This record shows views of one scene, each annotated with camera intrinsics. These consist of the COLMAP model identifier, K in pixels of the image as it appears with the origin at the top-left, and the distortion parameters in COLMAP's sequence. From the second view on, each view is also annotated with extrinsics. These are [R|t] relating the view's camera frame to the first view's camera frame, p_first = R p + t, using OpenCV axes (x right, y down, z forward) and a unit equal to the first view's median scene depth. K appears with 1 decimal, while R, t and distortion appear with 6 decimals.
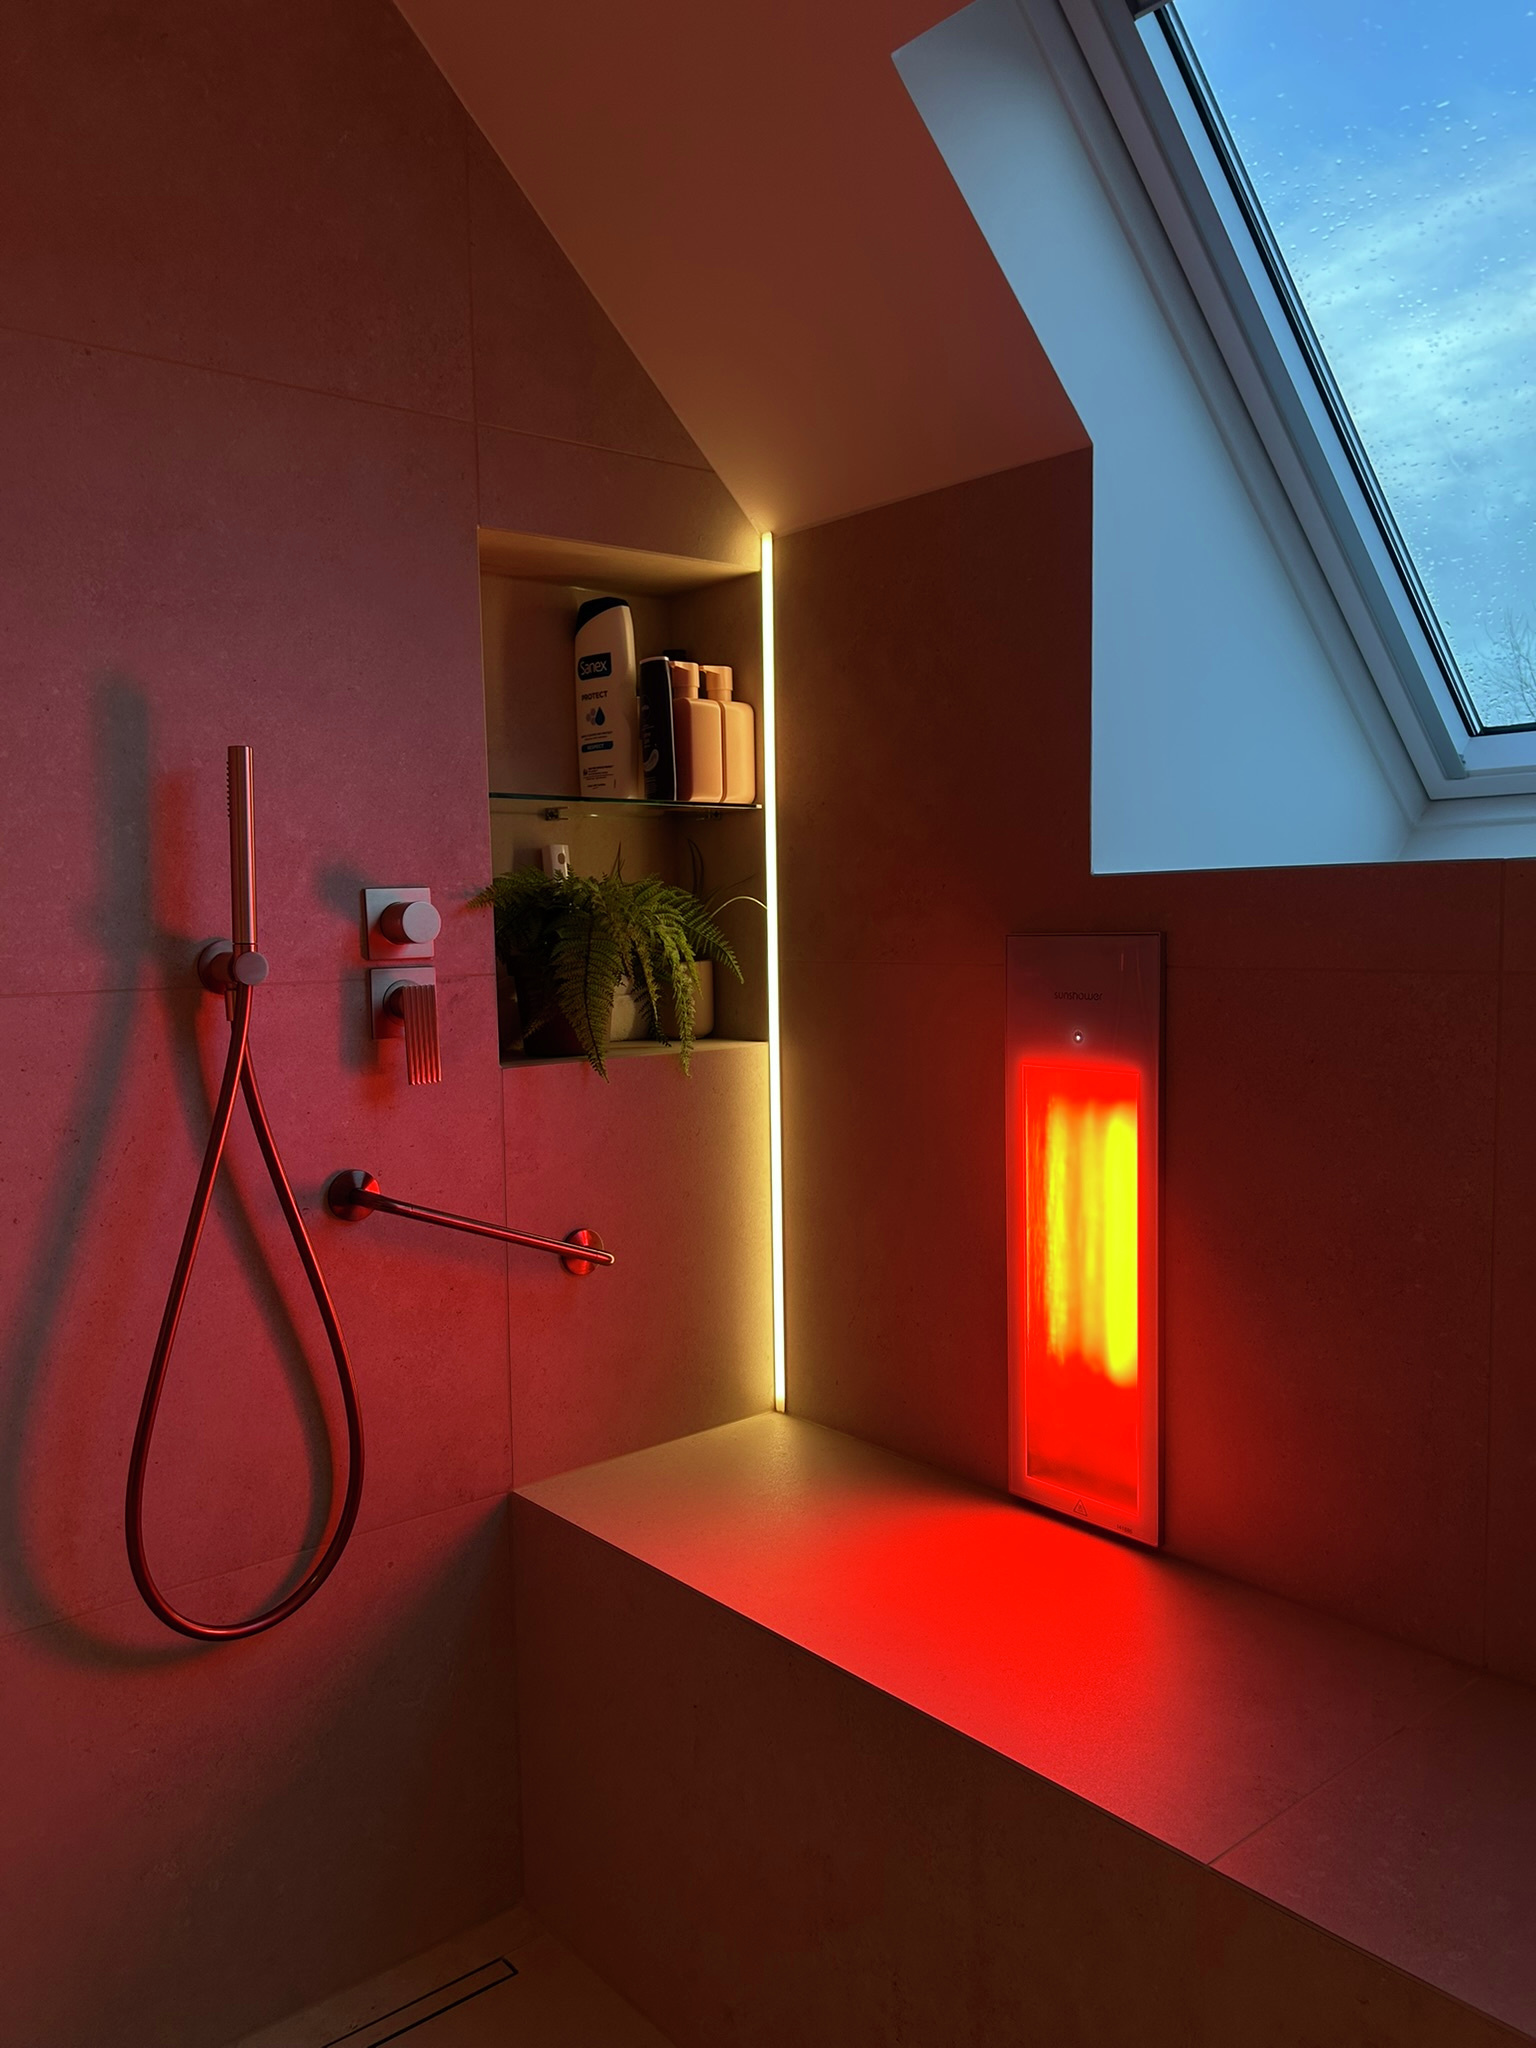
lens RADIAL K [[1543.0, 0, 768.0], [0, 1543.0, 1024.0], [0, 0, 1]] dist [0.128167, -0.284046]
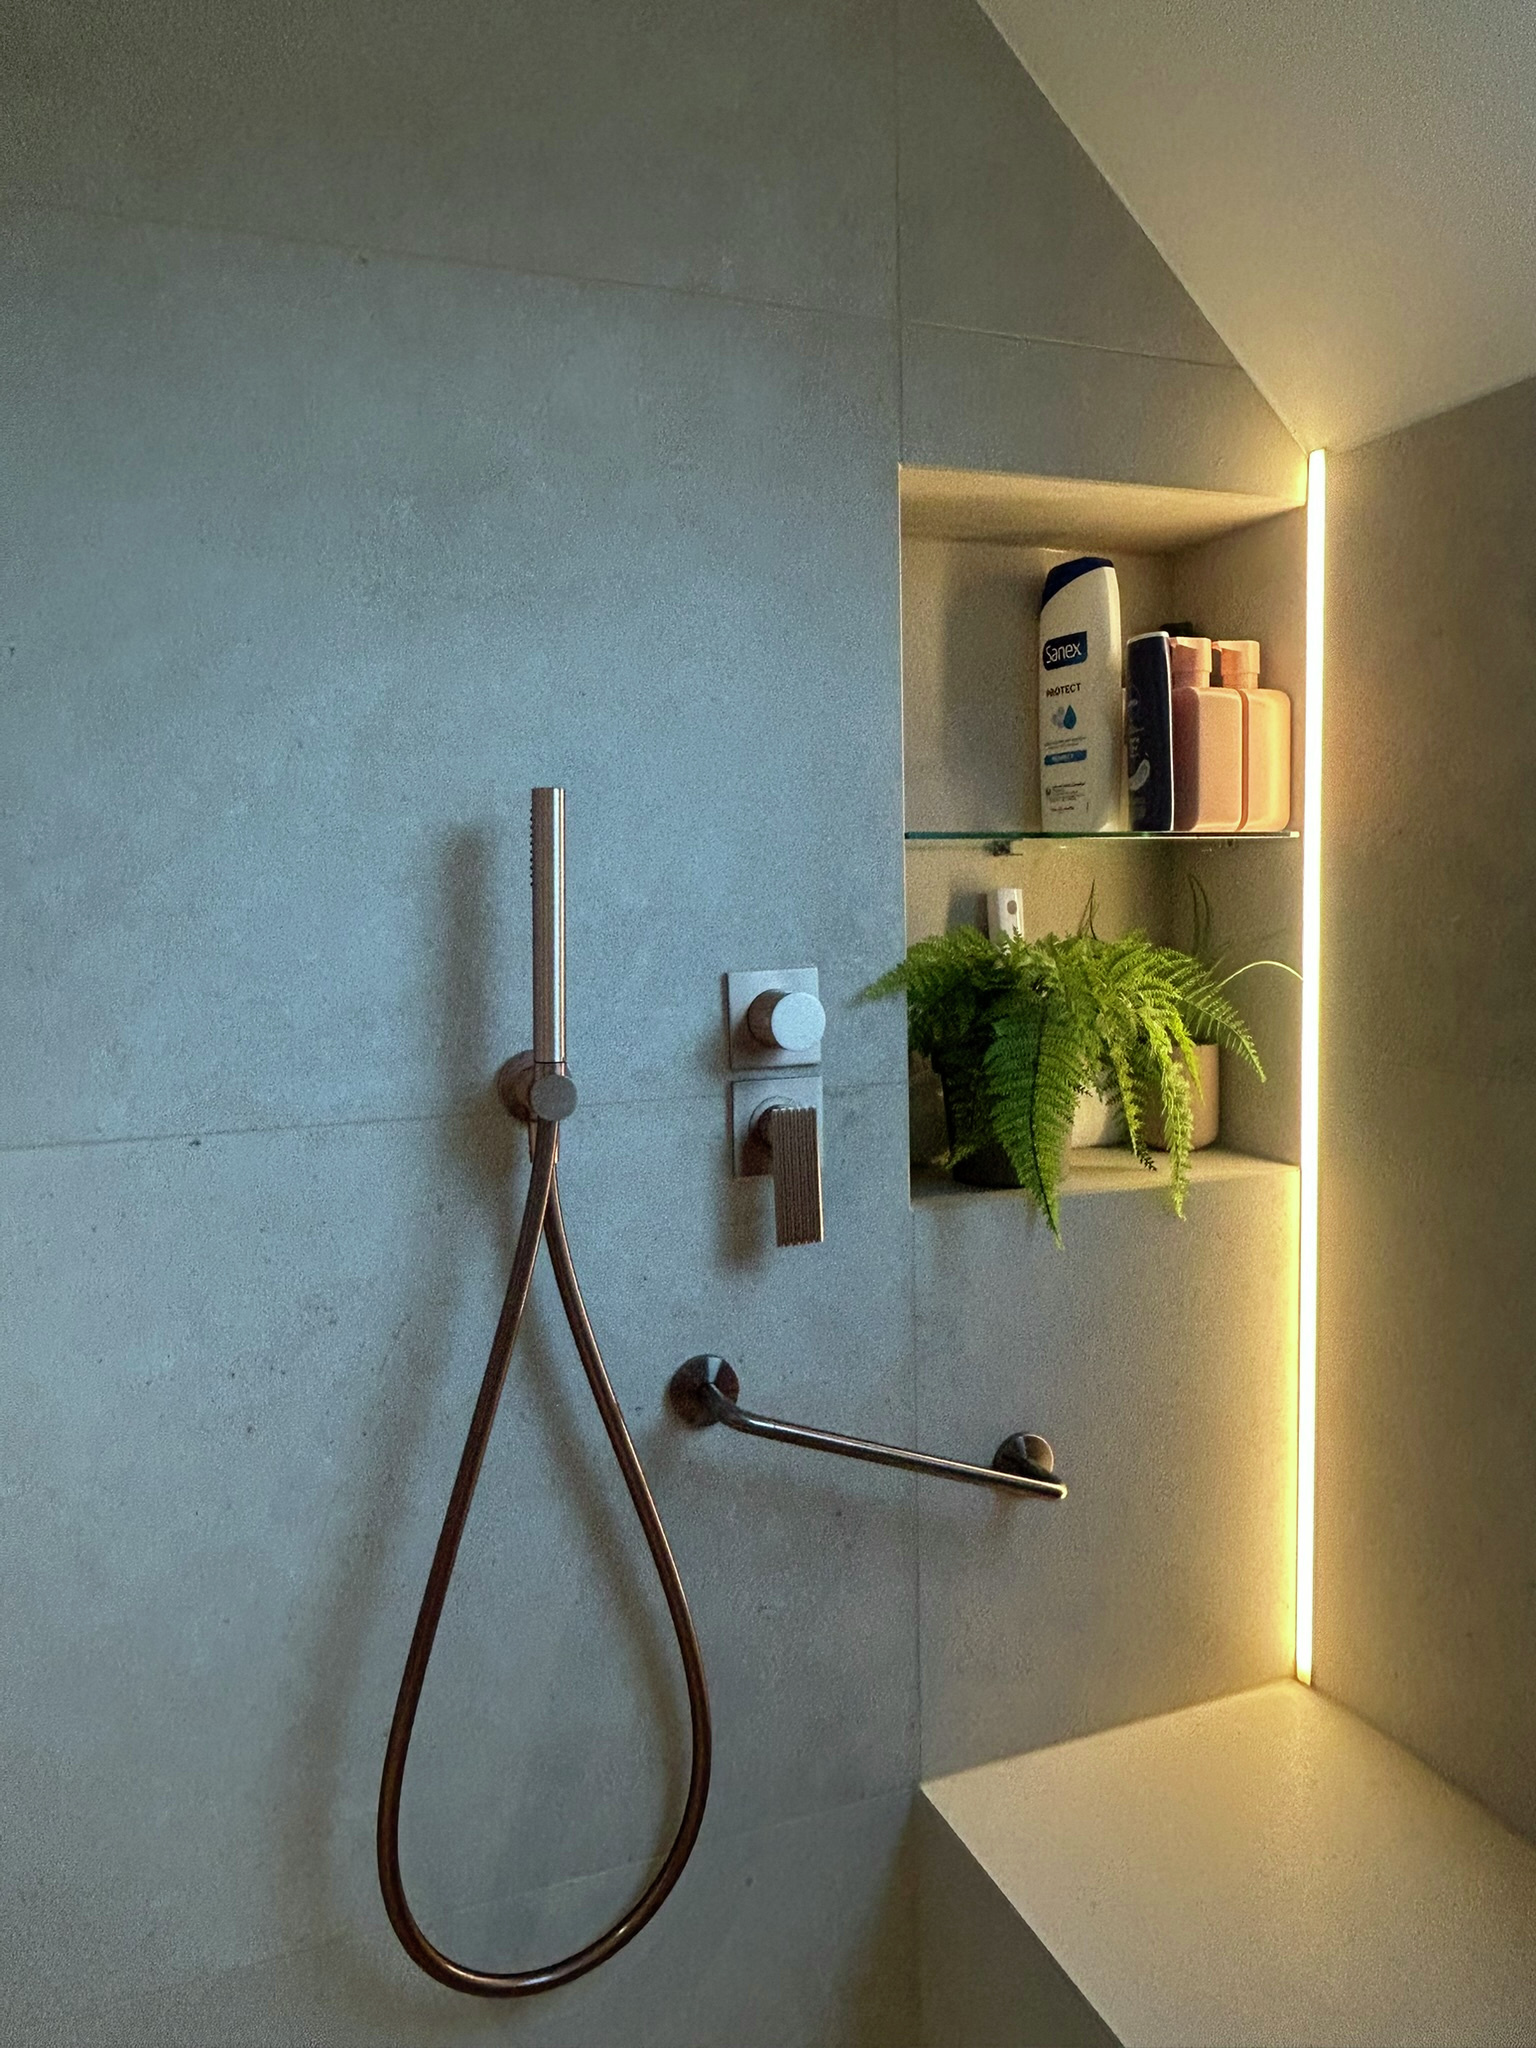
lens RADIAL K [[1422.8, 0, 782.6], [0, 1422.8, 979.1], [0, 0, 1]] dist [0.049662, -0.122041]
pose [[0.948641, 0.023384, -0.315489, -0.021027], [-0.025115, 0.999684, -0.001420, -0.071151], [0.315356, 0.009270, 0.948928, 0.321317]]
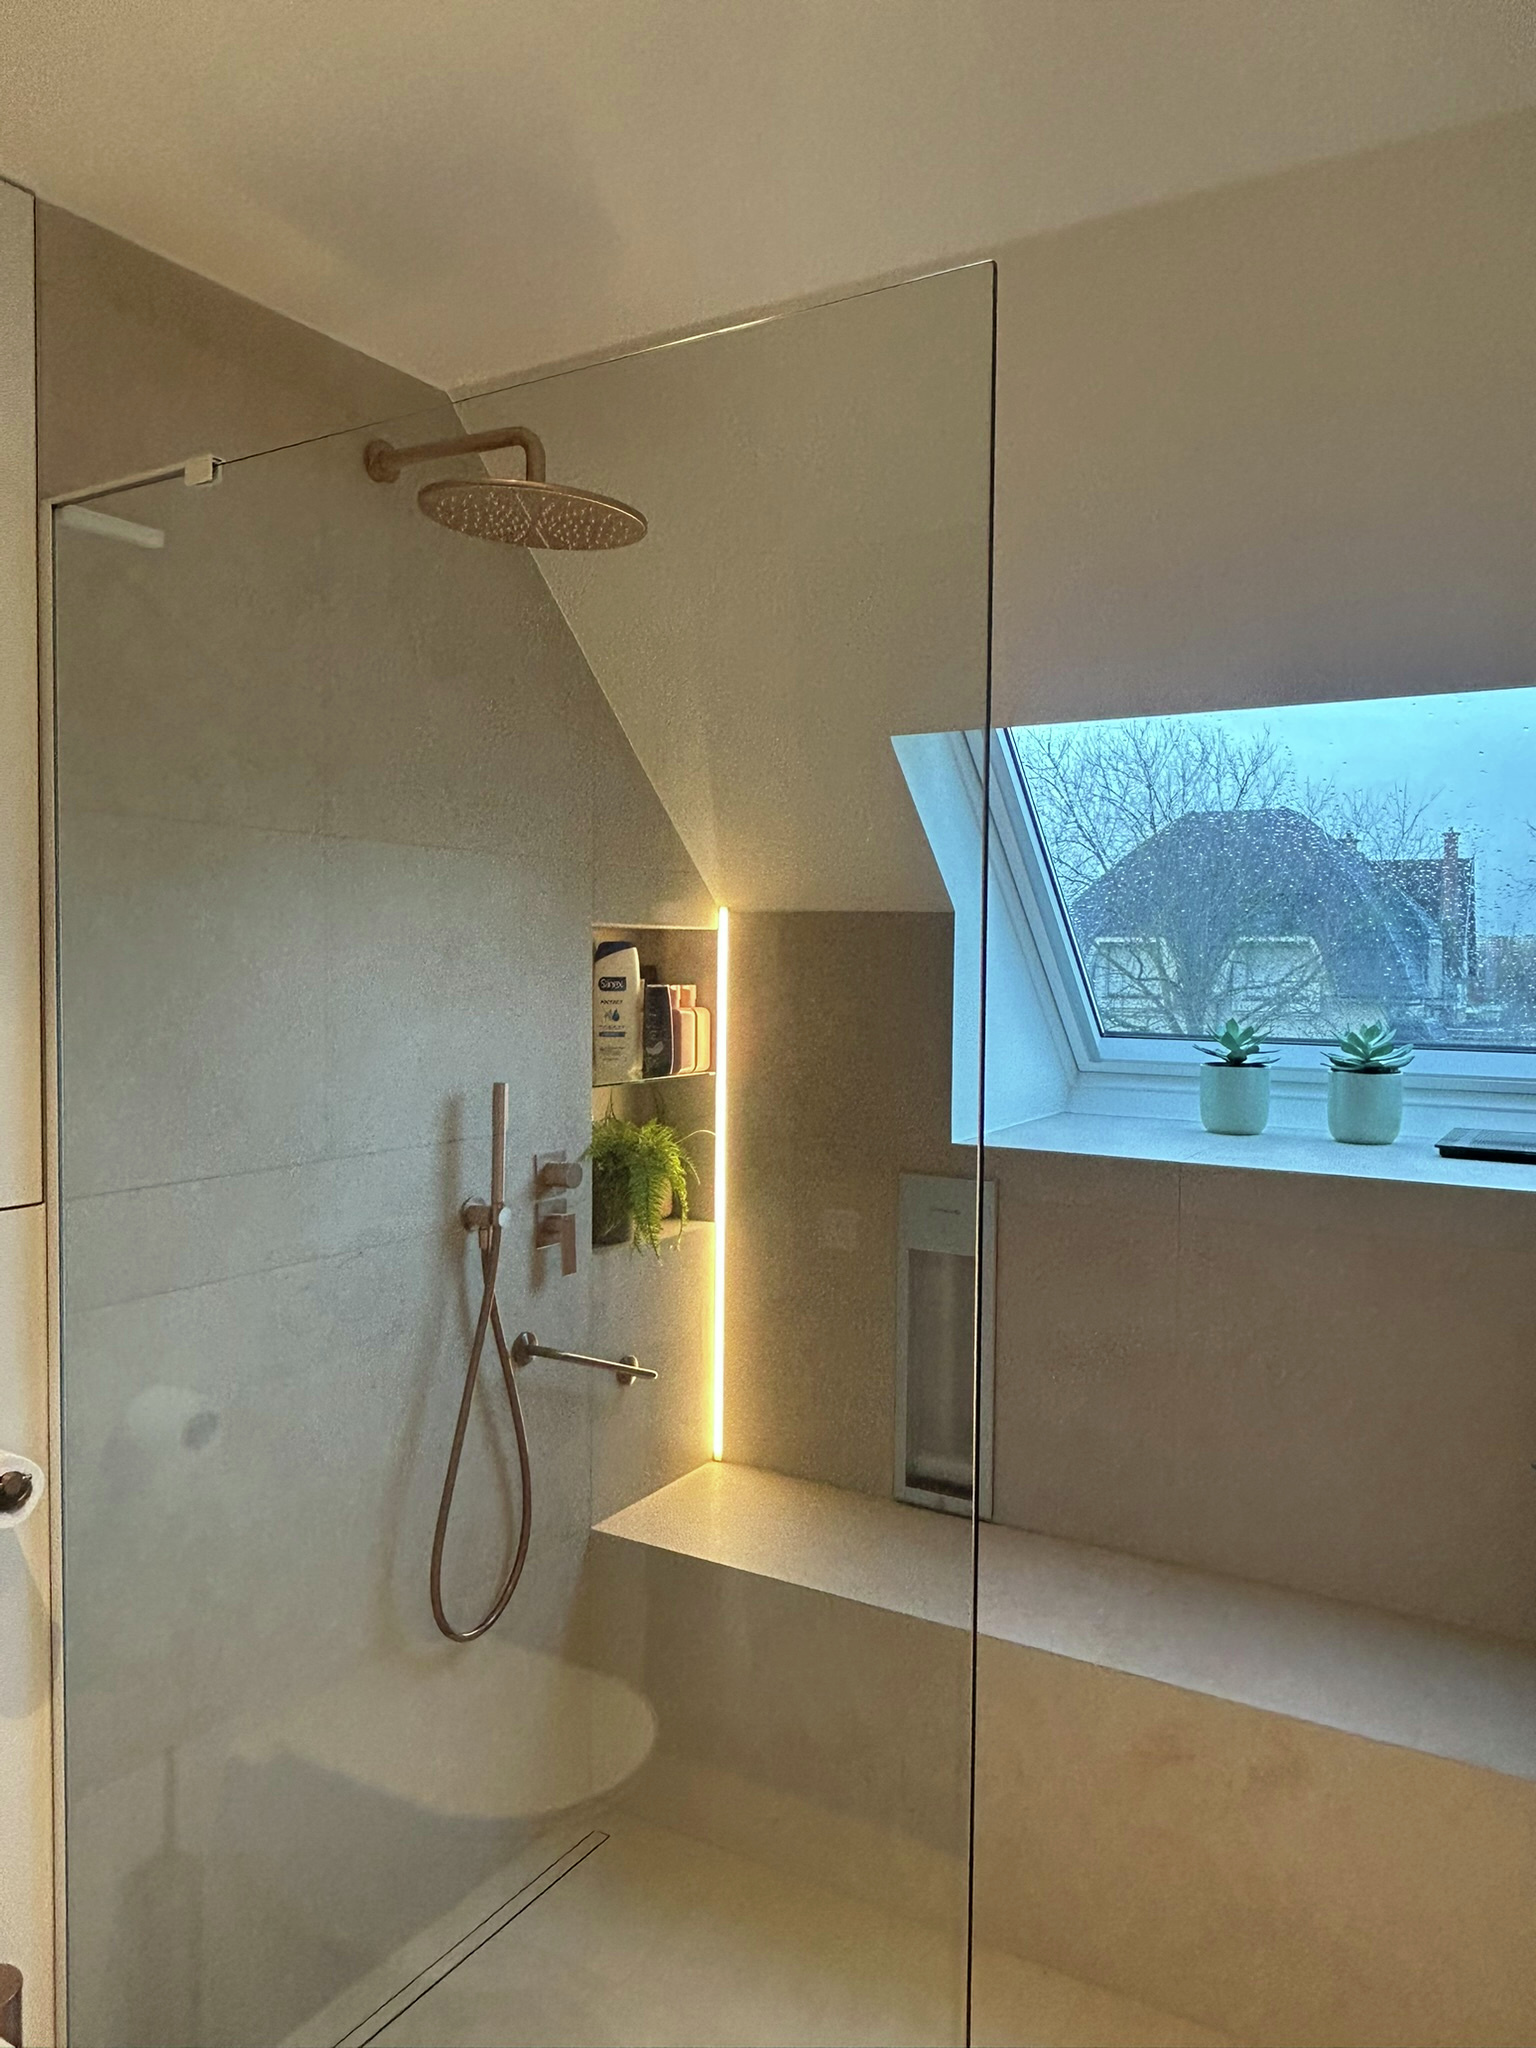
lens RADIAL K [[1422.8, 0, 782.6], [0, 1422.8, 979.1], [0, 0, 1]] dist [0.049662, -0.122041]
pose [[0.942175, 0.020701, 0.334480, -0.445006], [0.000278, 0.998042, -0.062552, -0.150789], [-0.335120, 0.059028, 0.940325, -0.415514]]
